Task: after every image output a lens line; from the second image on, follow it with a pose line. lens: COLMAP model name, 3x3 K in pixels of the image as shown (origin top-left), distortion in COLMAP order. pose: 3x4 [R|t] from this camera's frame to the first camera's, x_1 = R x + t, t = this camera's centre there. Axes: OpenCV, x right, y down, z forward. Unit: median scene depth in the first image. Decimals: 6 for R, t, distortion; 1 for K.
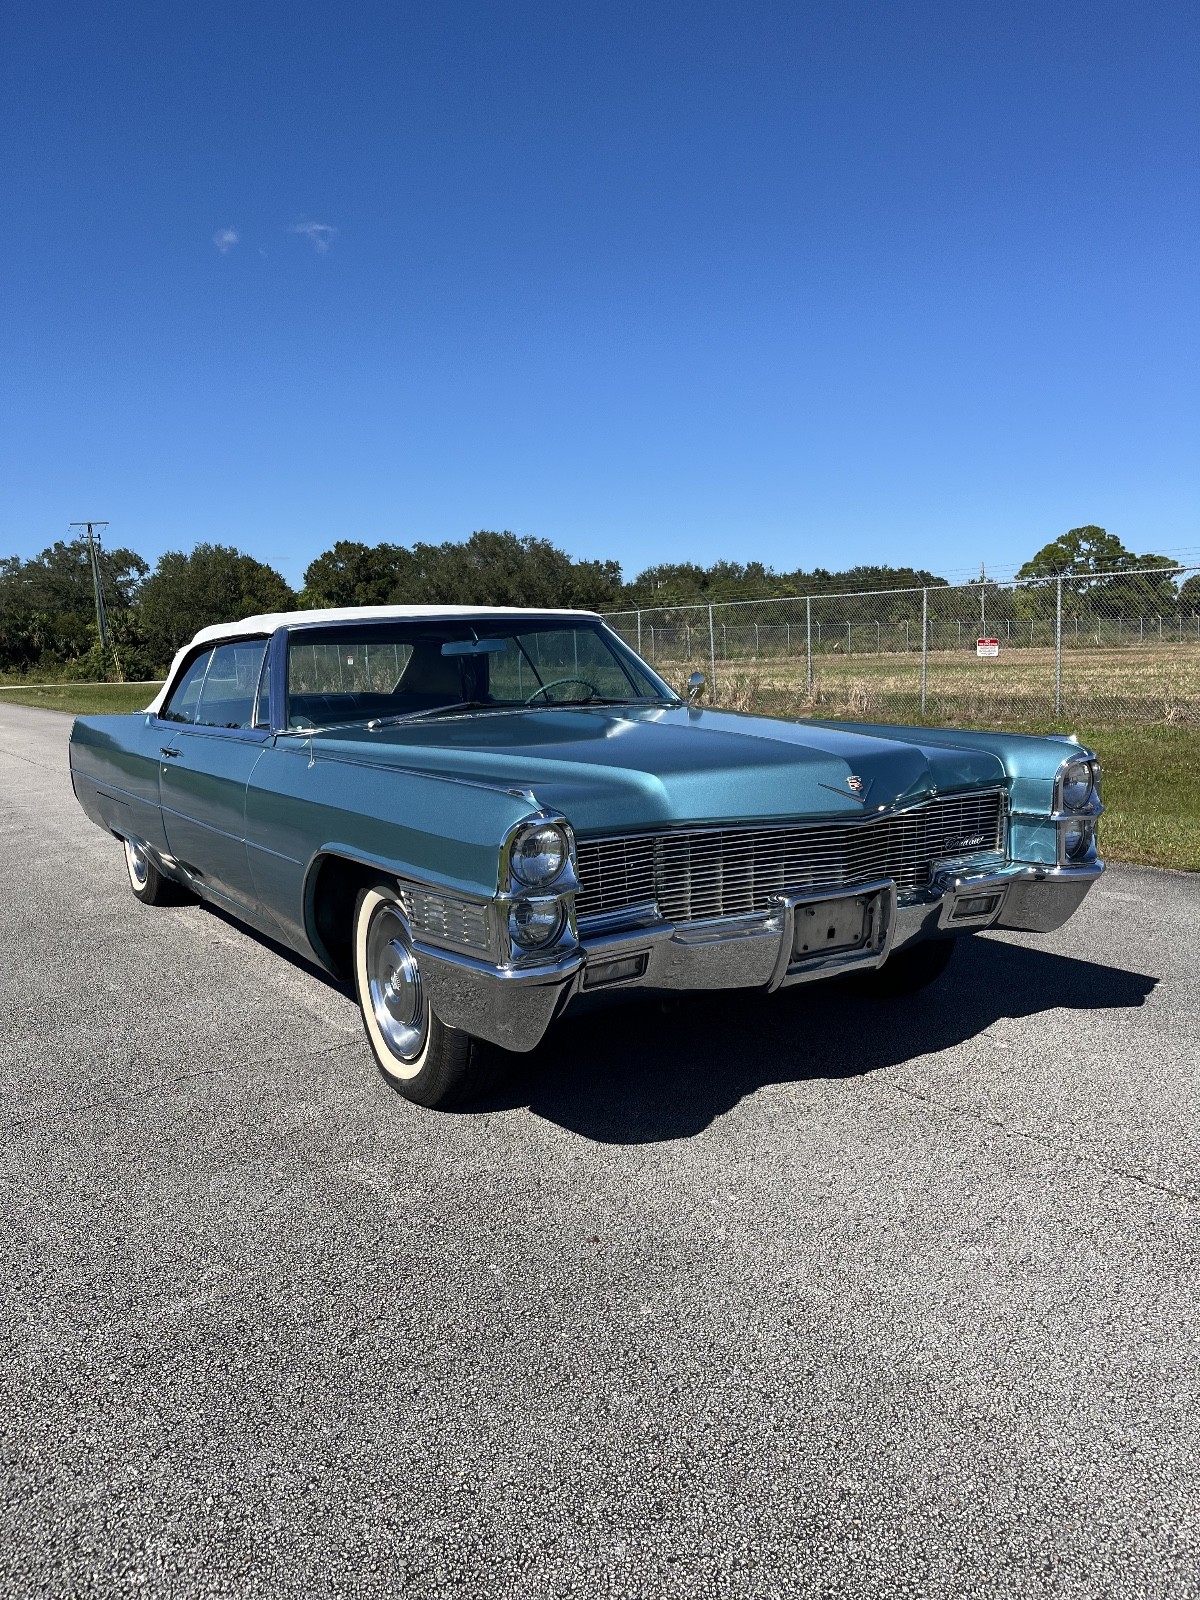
lens RADIAL K [[1224.0, 0, 588.4], [0, 1224.0, 796.1], [0, 0, 1]] dist [0.056019, -0.075325]
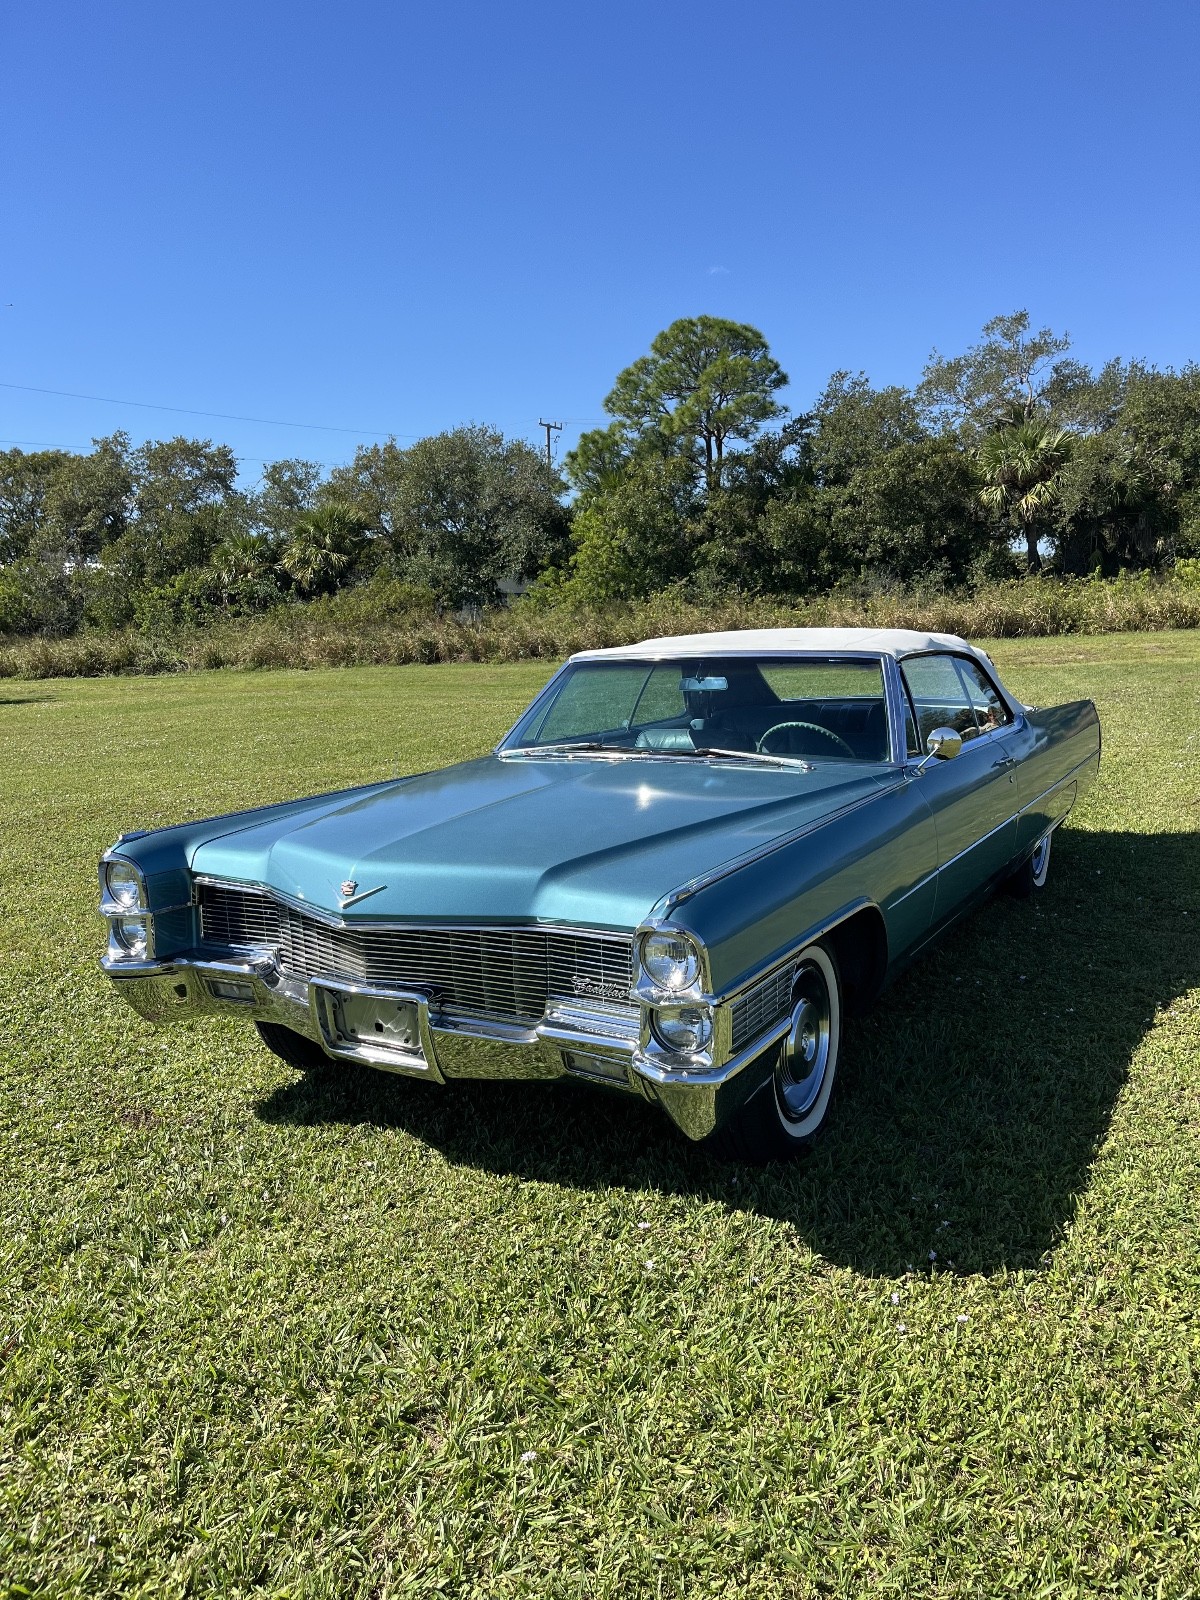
lens RADIAL K [[1224.0, 0, 589.1], [0, 1224.0, 806.2], [0, 0, 1]] dist [0.056019, -0.075325]
pose [[0.460184, 0.163971, -0.872550, 1.003145], [-0.097060, 0.986198, 0.134138, -0.196901], [0.882502, 0.022962, 0.469748, 0.587432]]
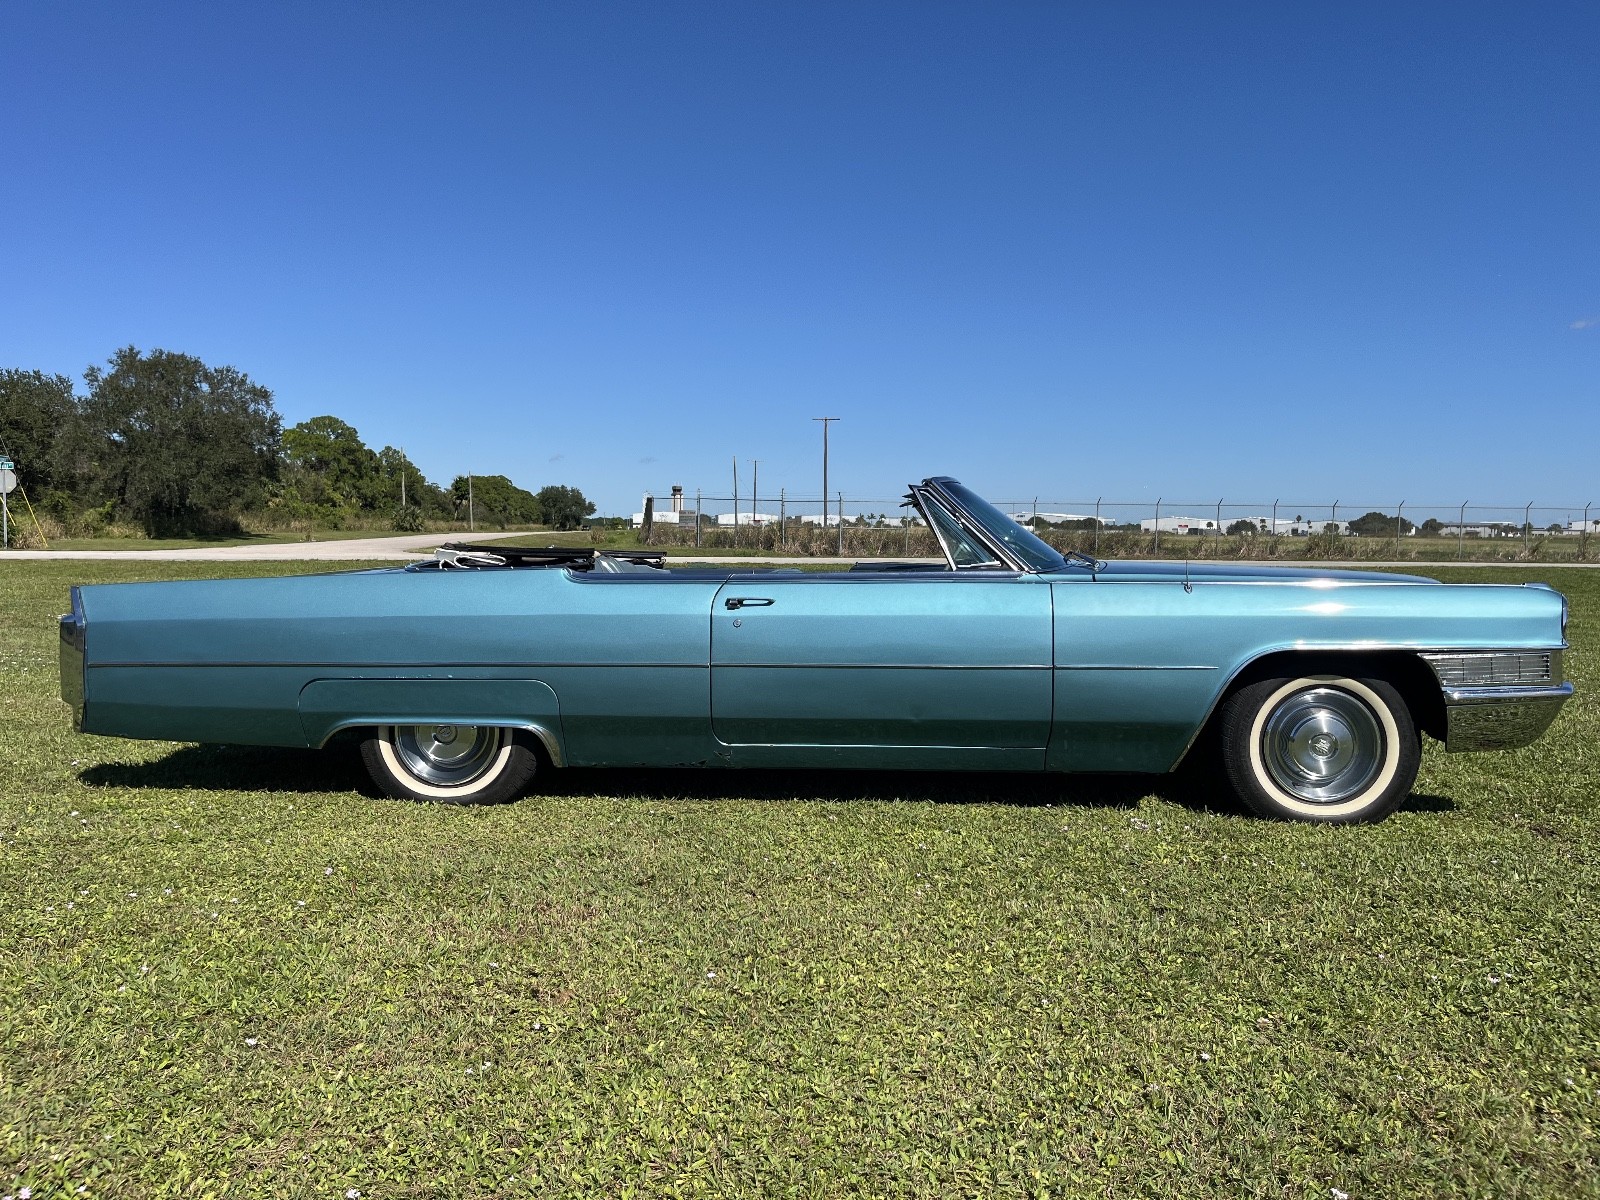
lens RADIAL K [[1224.0, 0, 798.7], [0, 1224.0, 605.6], [0, 0, 1]] dist [0.056019, -0.075325]
pose [[0.584989, 0.002502, 0.811037, -1.478548], [0.077205, 0.995282, -0.058758, 0.032812], [-0.807358, 0.096989, 0.582036, 0.610659]]
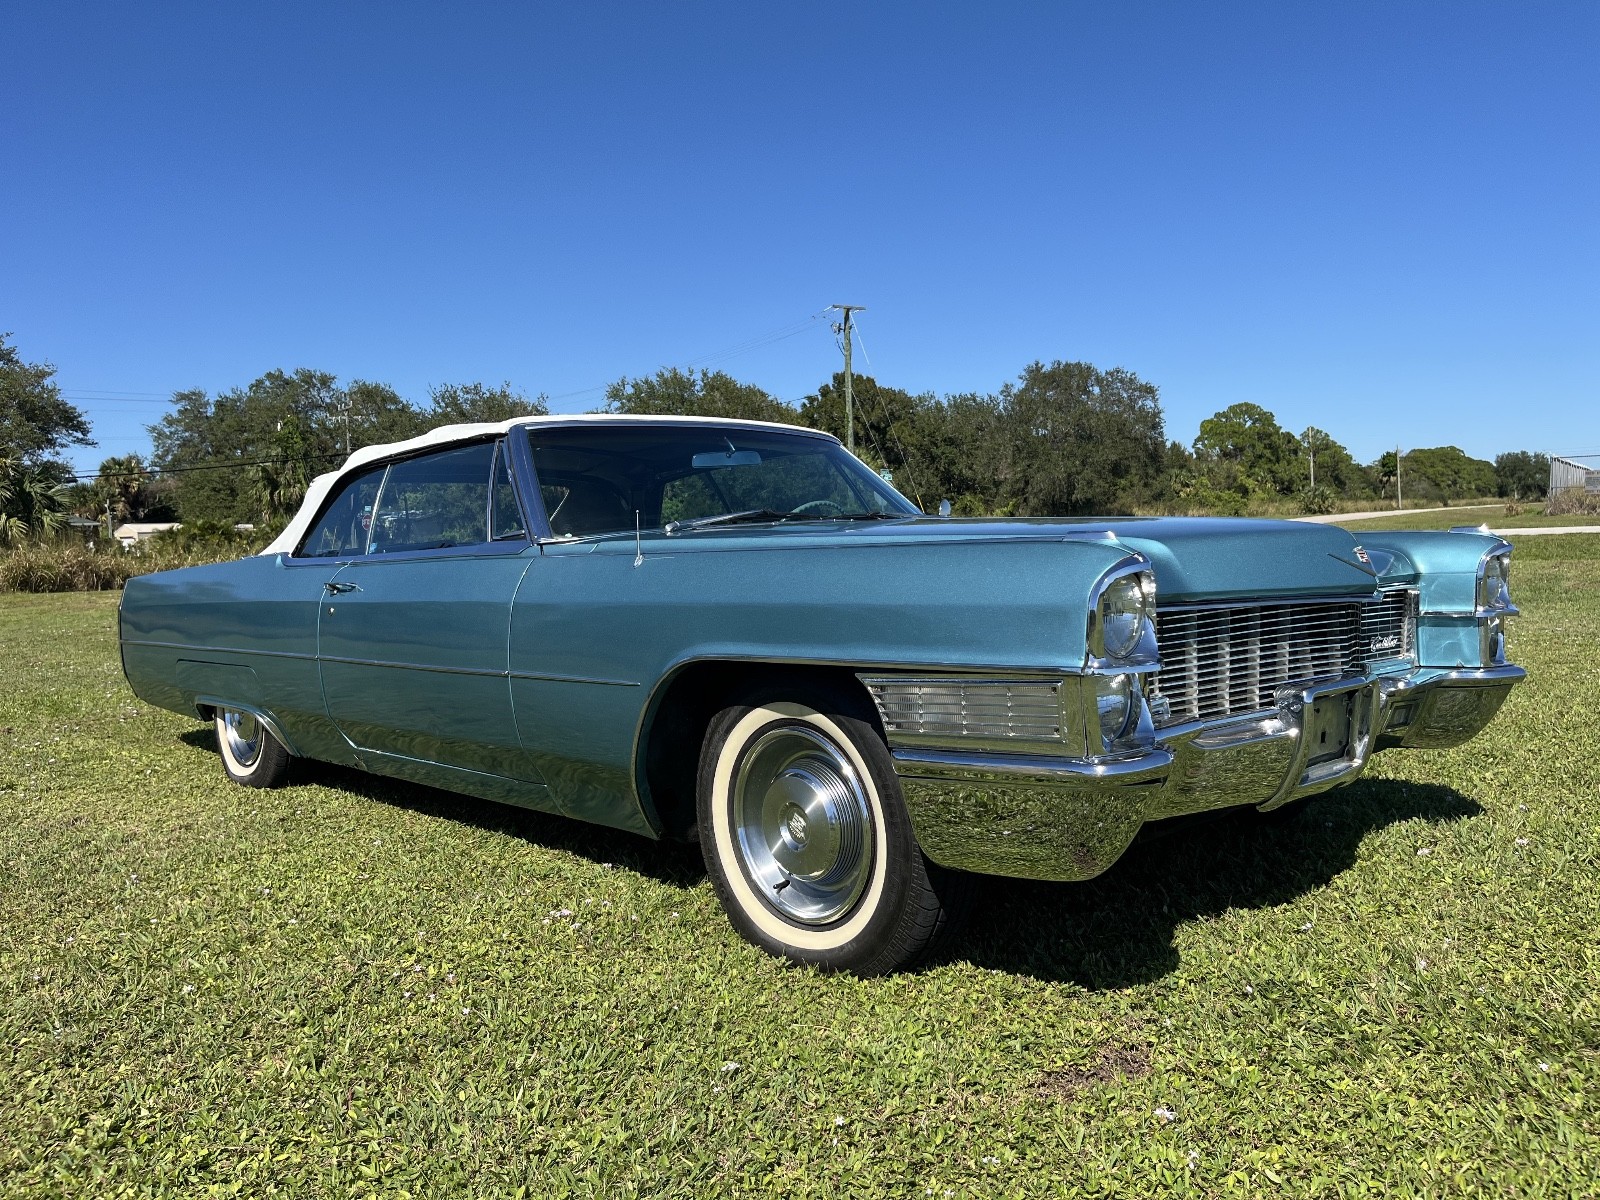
lens RADIAL K [[1224.0, 0, 812.7], [0, 1224.0, 592.3], [0, 0, 1]] dist [0.056019, -0.075325]
pose [[0.977857, -0.004843, 0.209216, -0.285450], [0.025875, 0.994859, -0.097909, 0.076093], [-0.207667, 0.101155, 0.972955, 0.205952]]
